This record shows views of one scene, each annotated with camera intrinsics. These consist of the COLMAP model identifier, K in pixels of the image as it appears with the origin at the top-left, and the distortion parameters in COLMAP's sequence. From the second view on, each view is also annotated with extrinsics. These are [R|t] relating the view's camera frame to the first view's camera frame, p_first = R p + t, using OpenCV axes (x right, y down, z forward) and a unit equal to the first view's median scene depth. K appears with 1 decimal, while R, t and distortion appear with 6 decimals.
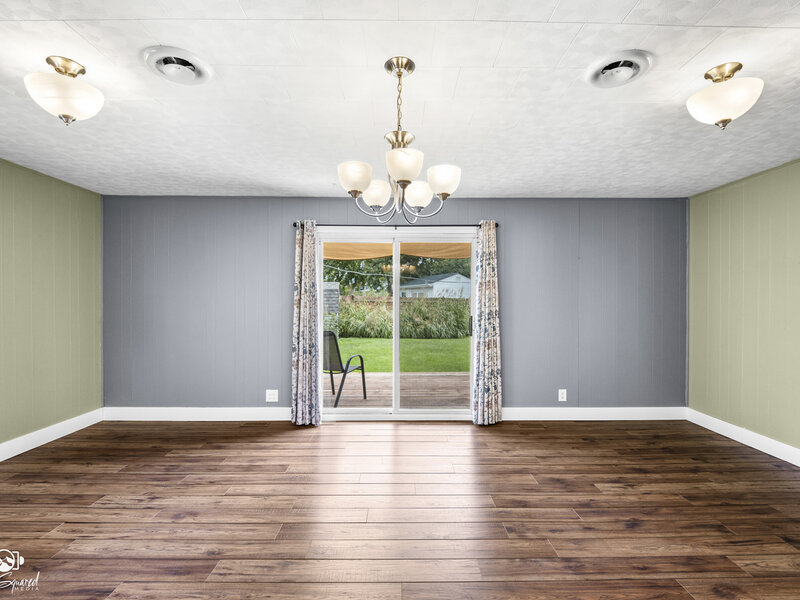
lens RADIAL K [[375.7, 0, 401.7], [0, 375.7, 302.8], [0, 0, 1]] dist [-0.011573, -0.002982]
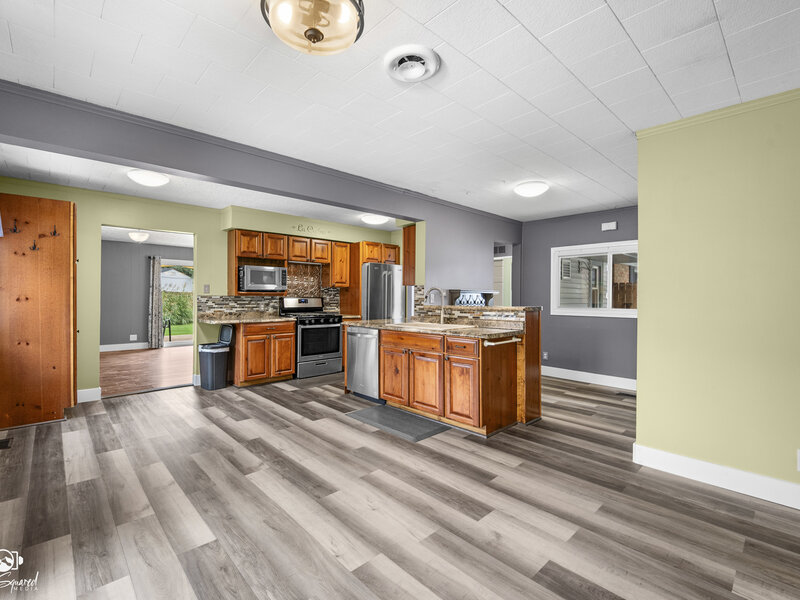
lens RADIAL K [[375.7, 0, 398.2], [0, 375.7, 299.0], [0, 0, 1]] dist [-0.011573, -0.002982]
pose [[0.732730, 0.004745, 0.680503, -0.704639], [-0.007511, 0.999971, 0.001115, 0.020049], [-0.680478, -0.005928, 0.732744, -1.573444]]
